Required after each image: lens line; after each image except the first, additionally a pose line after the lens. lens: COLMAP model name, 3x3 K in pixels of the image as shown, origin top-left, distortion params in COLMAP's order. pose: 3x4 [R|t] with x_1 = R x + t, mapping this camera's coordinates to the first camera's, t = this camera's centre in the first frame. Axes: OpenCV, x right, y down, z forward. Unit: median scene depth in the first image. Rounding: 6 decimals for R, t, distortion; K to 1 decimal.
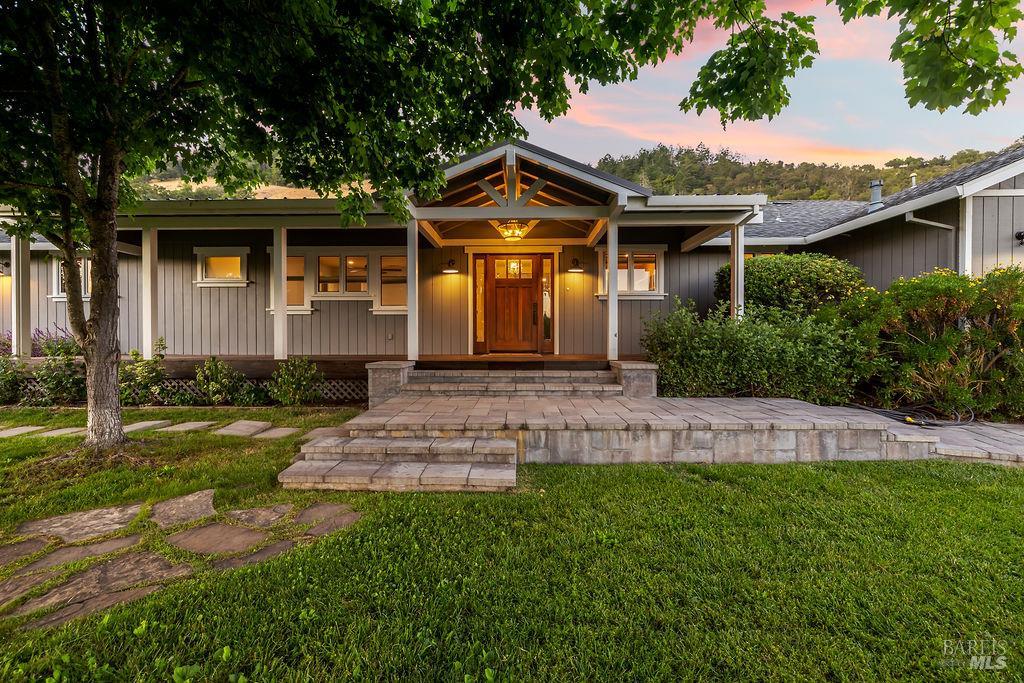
lens RADIAL K [[439.0, 0, 512.0], [0, 439.0, 341.5], [0, 0, 1]] dist [0.001957, 0.000877]
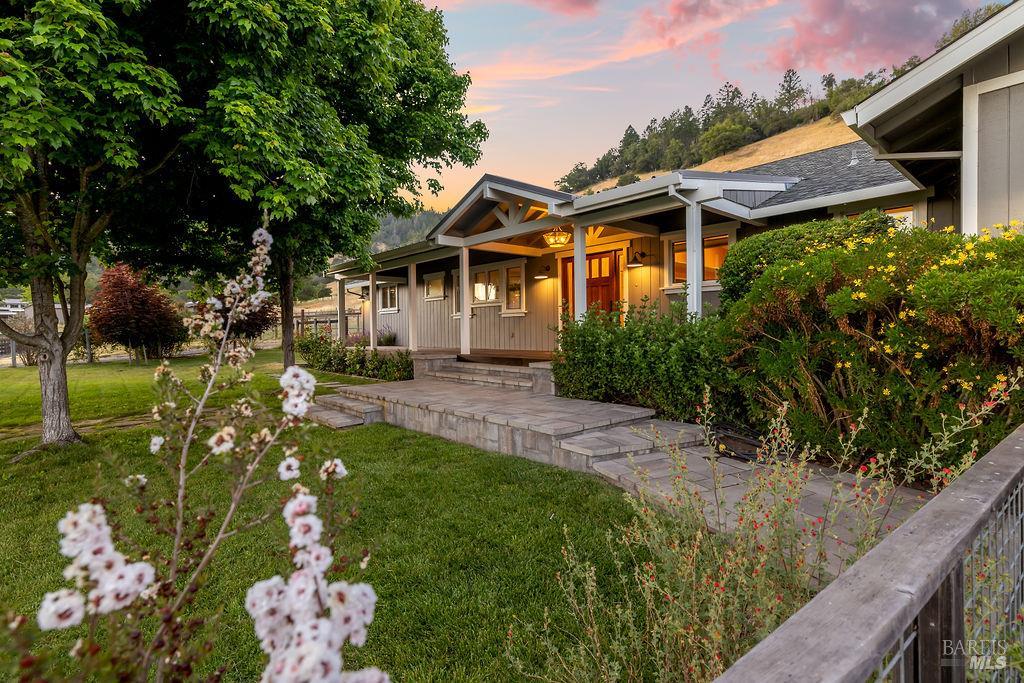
lens RADIAL K [[494.3, 0, 512.0], [0, 494.3, 341.5], [0, 0, 1]] dist [-0.000105, -0.000006]
pose [[0.677711, 0.011342, -0.735241, 1.224911], [-0.000013, 0.999881, 0.015412, -0.022426], [0.735329, -0.010435, 0.677630, 0.131278]]
